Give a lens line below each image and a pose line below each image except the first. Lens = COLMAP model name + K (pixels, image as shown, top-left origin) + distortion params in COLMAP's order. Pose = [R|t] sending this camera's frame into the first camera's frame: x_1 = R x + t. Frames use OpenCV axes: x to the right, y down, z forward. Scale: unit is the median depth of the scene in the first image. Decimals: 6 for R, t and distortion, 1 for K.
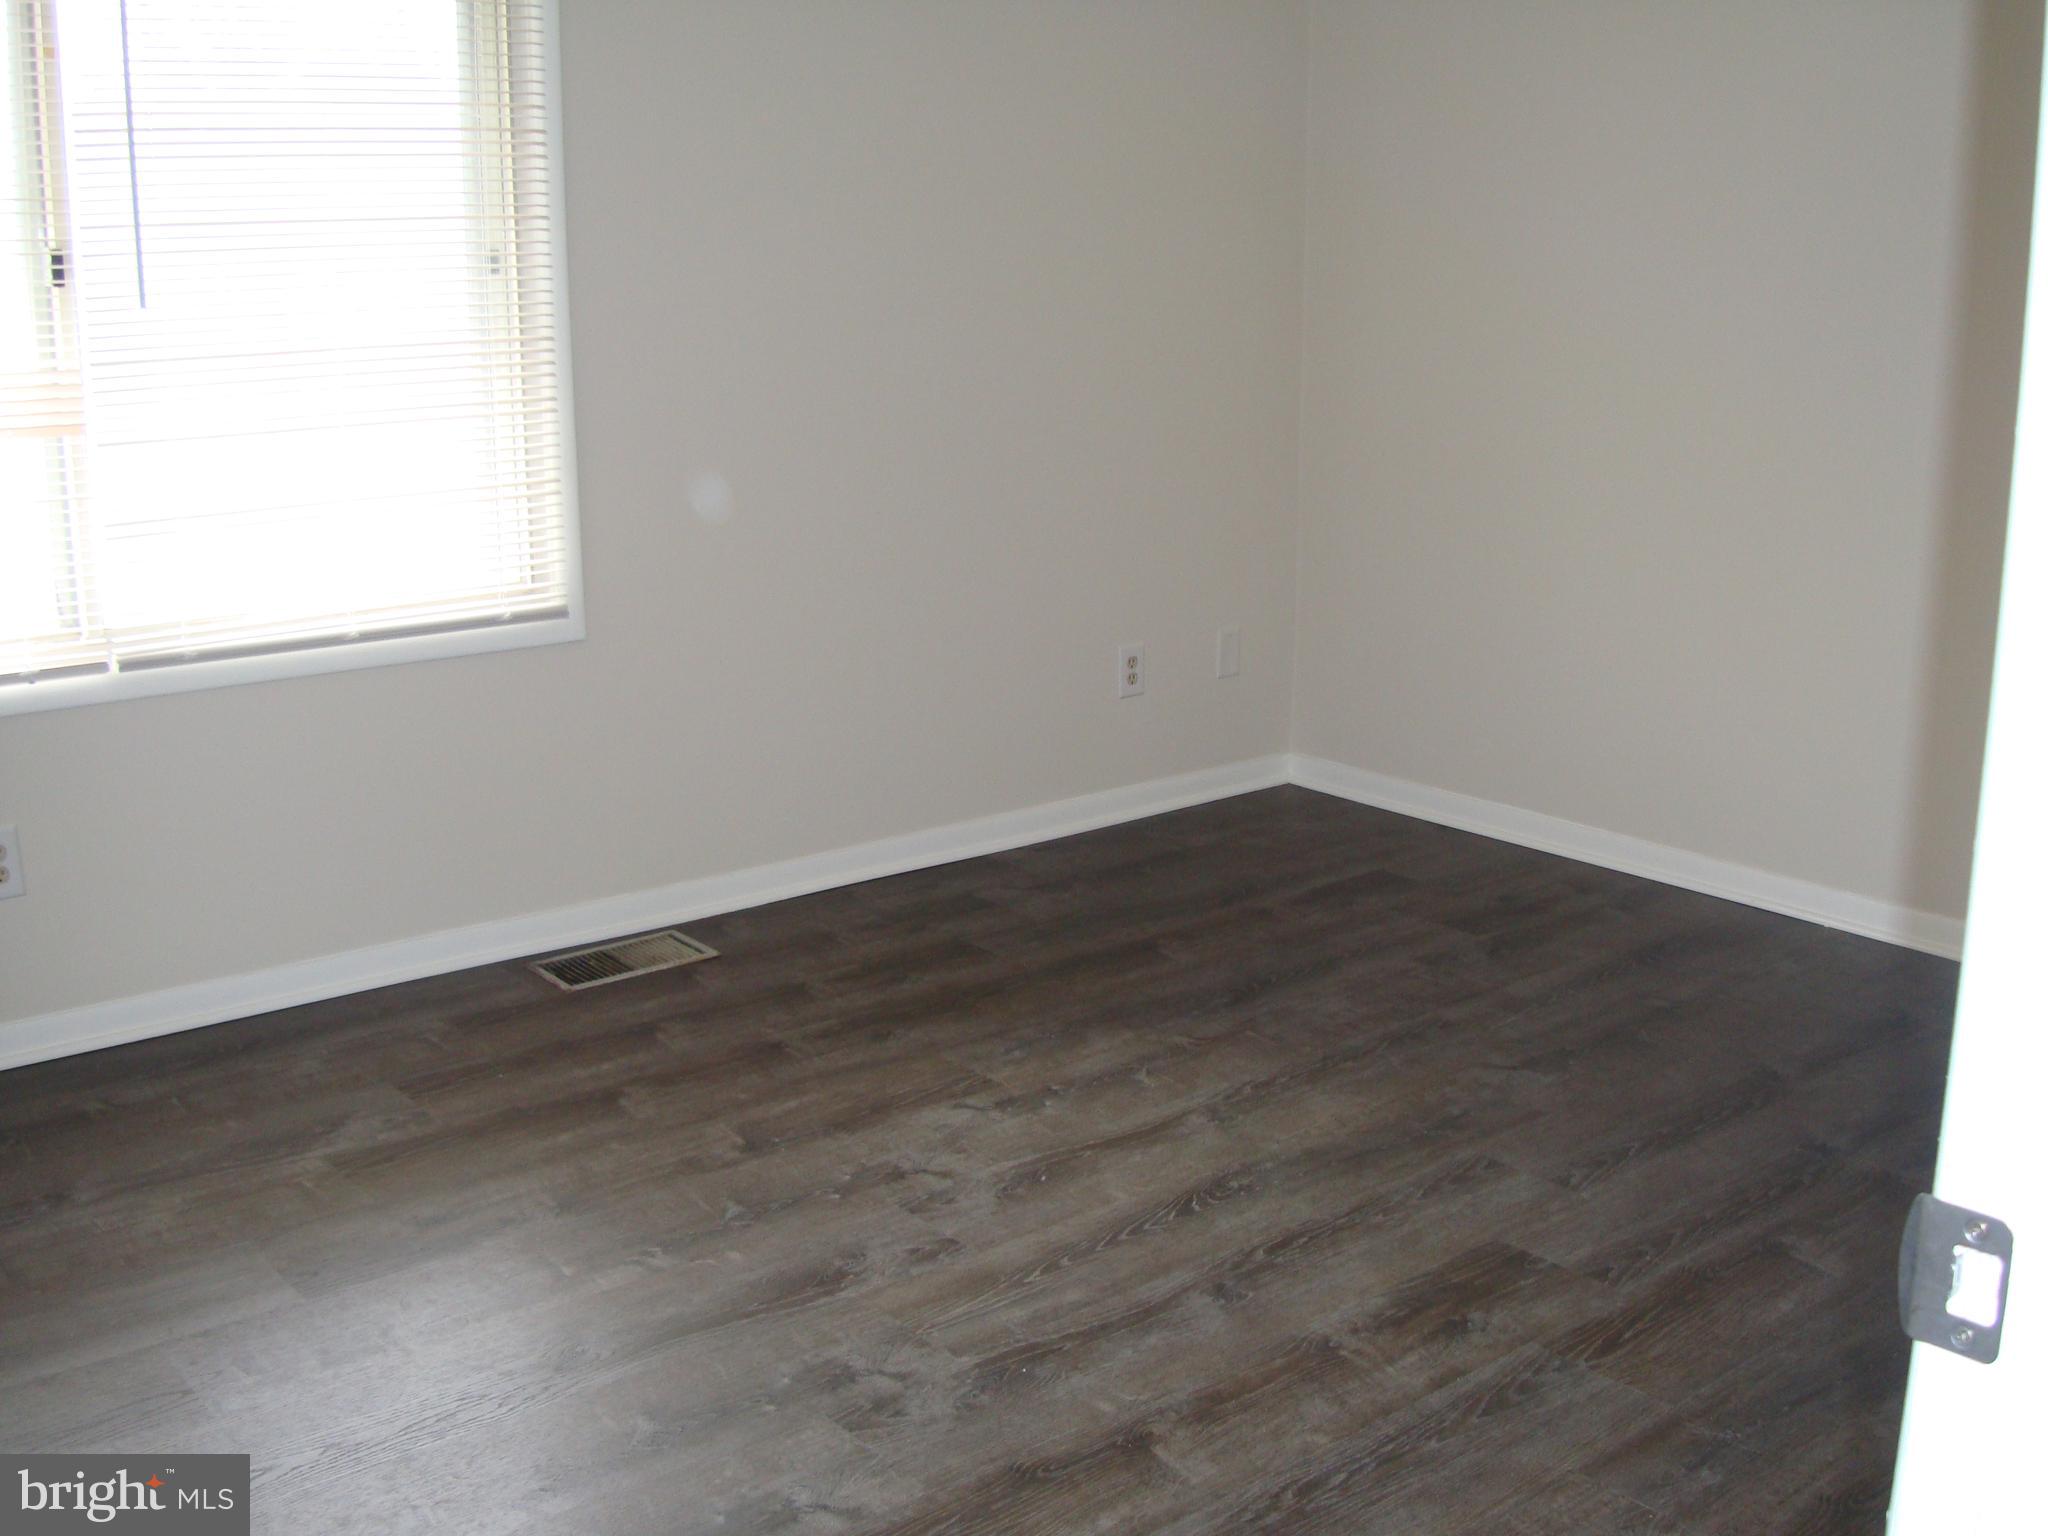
lens RADIAL K [[2170.2, 0, 1033.3], [0, 2170.2, 761.6], [0, 0, 1]] dist [-0.078000, -0.151248]
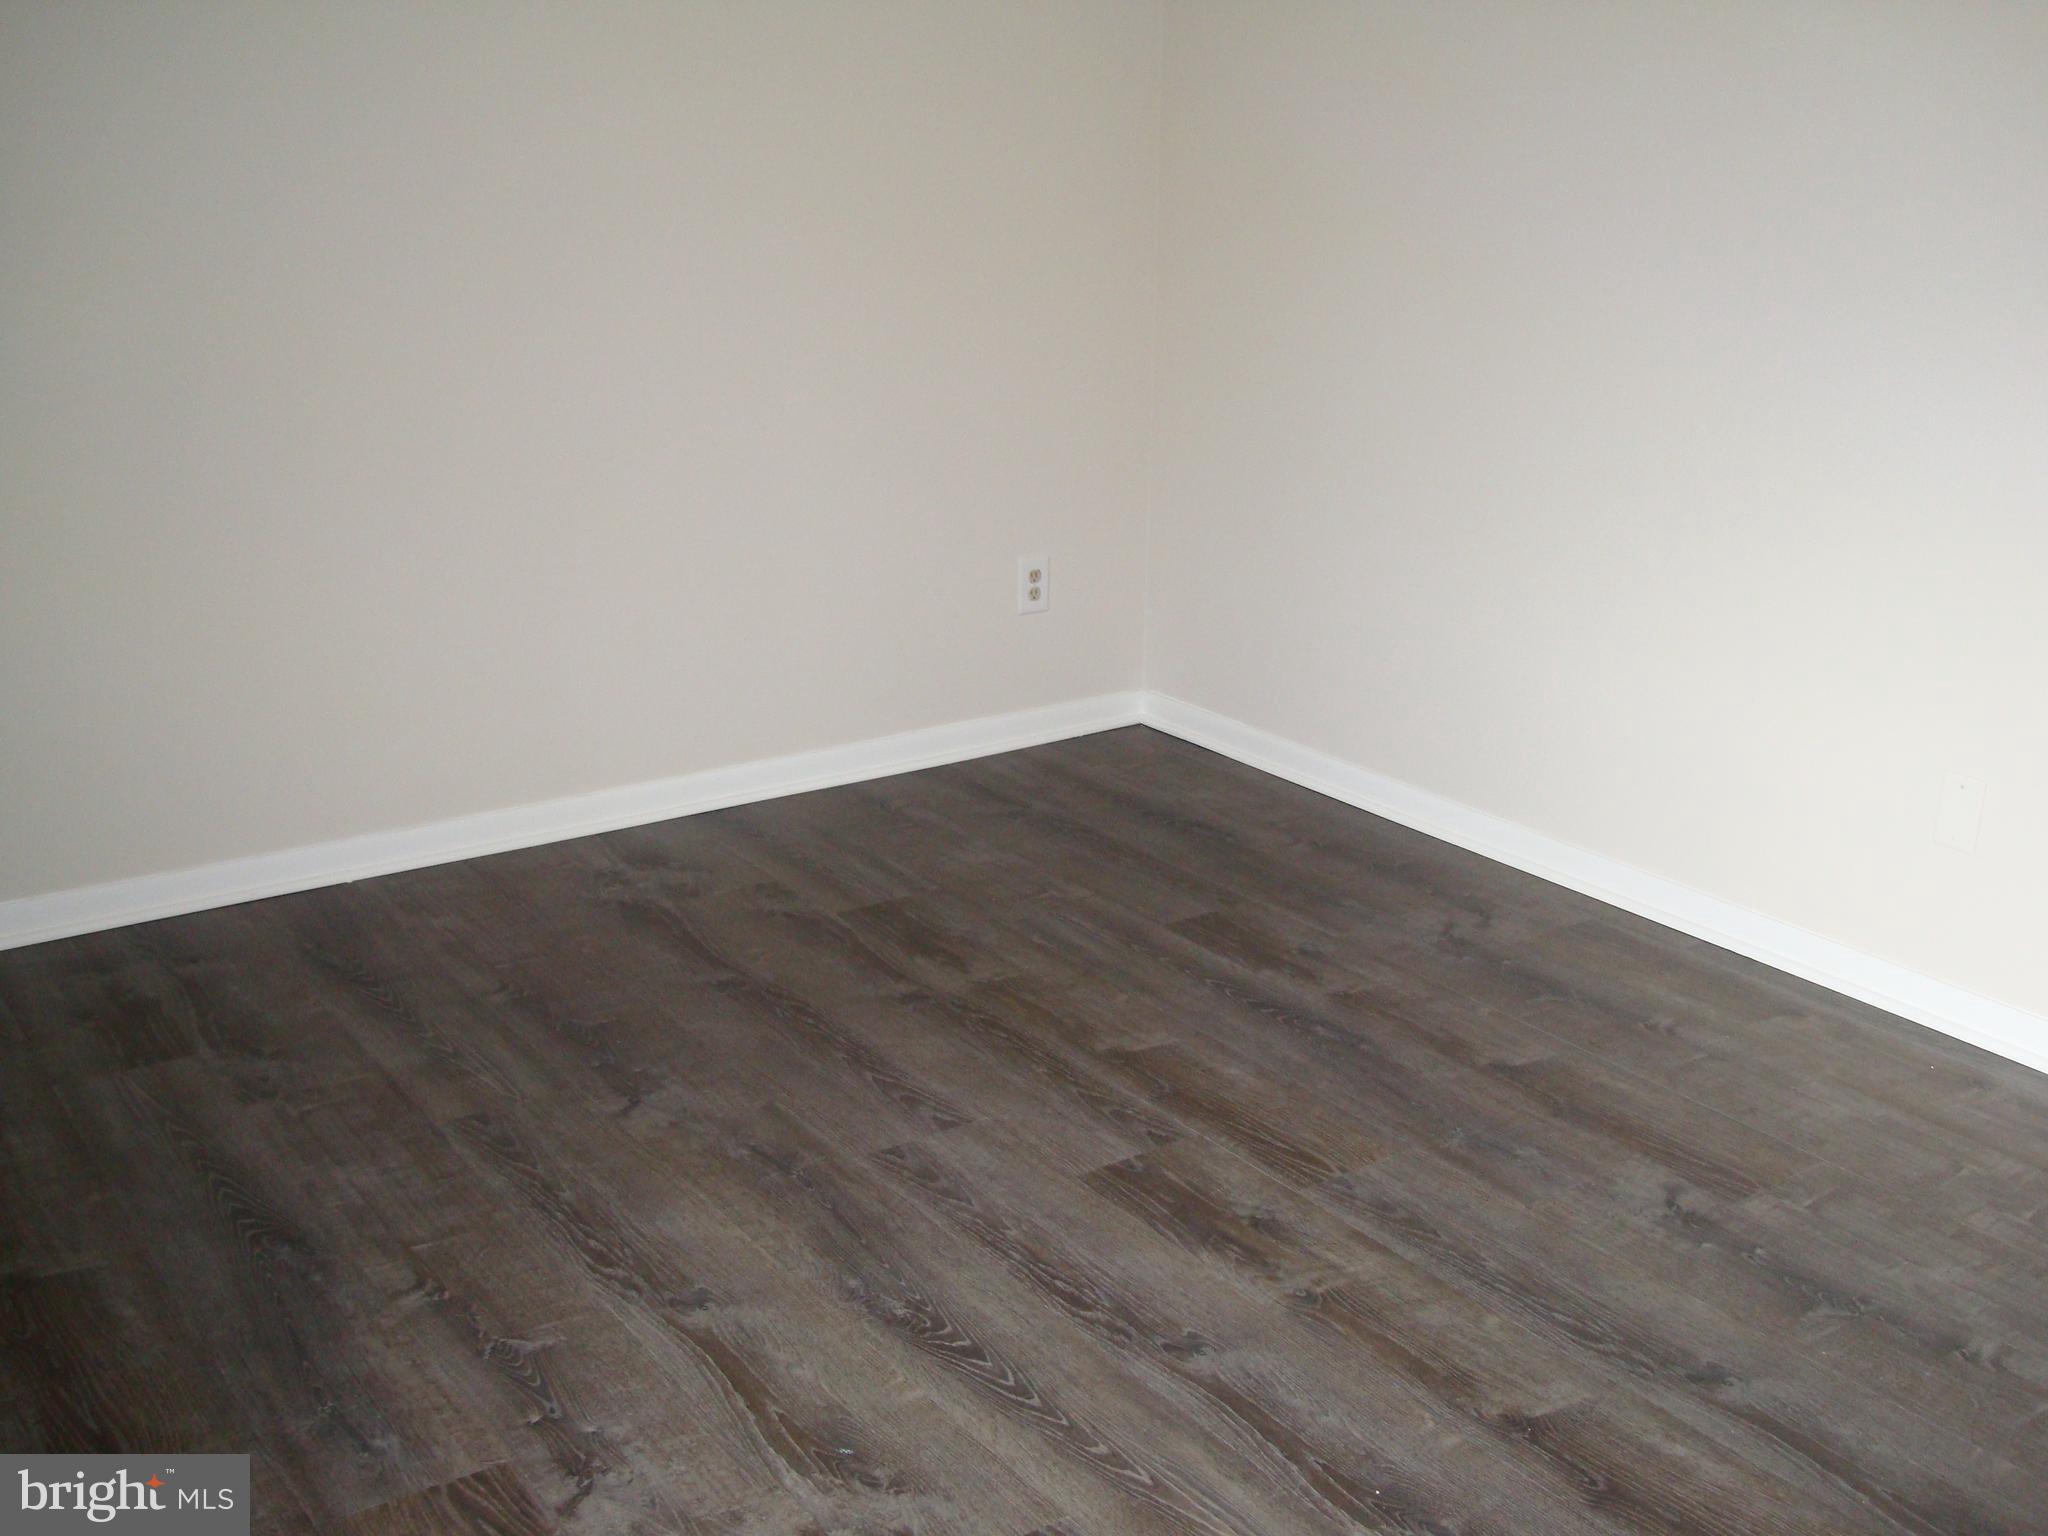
lens RADIAL K [[2170.2, 0, 1033.3], [0, 2170.2, 761.6], [0, 0, 1]] dist [-0.078000, -0.151248]
pose [[0.073910, -0.299109, 0.951352, -0.606272], [0.228856, 0.933590, 0.275745, -0.205992], [-0.970650, 0.197343, 0.137454, 0.801786]]
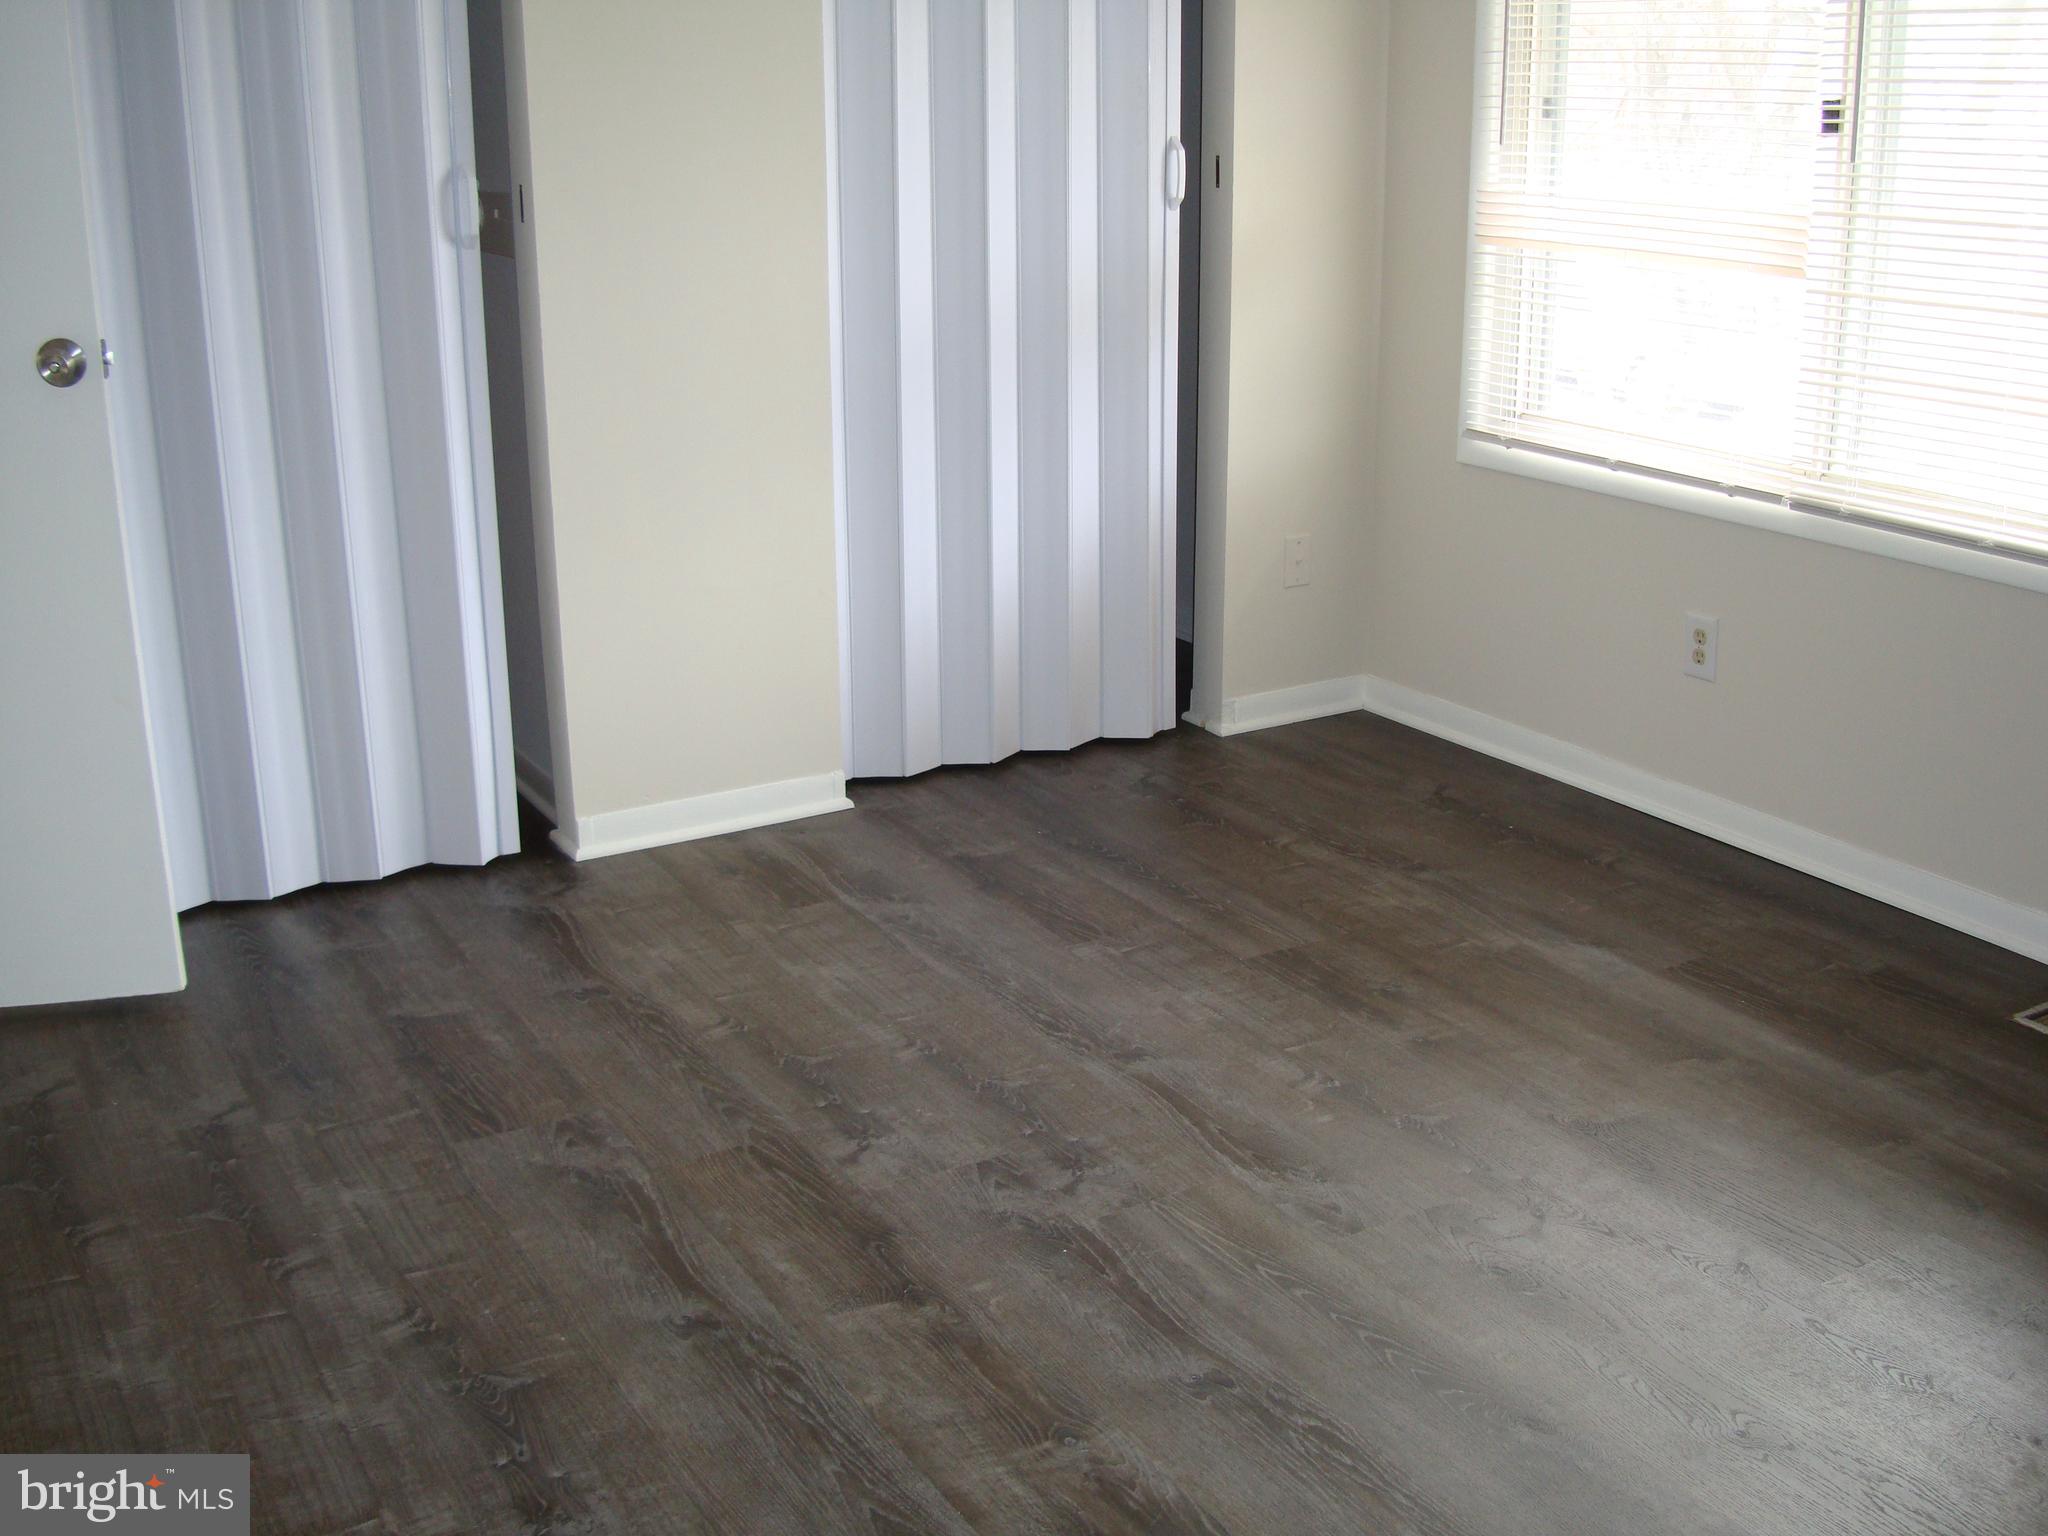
lens RADIAL K [[2170.2, 0, 1033.3], [0, 2170.2, 761.6], [0, 0, 1]] dist [-0.078000, -0.151248]
pose [[-0.161085, 0.296918, -0.941218, 0.730617], [-0.225431, 0.917392, 0.327983, -0.209857], [0.960850, 0.265013, -0.080843, 0.841599]]
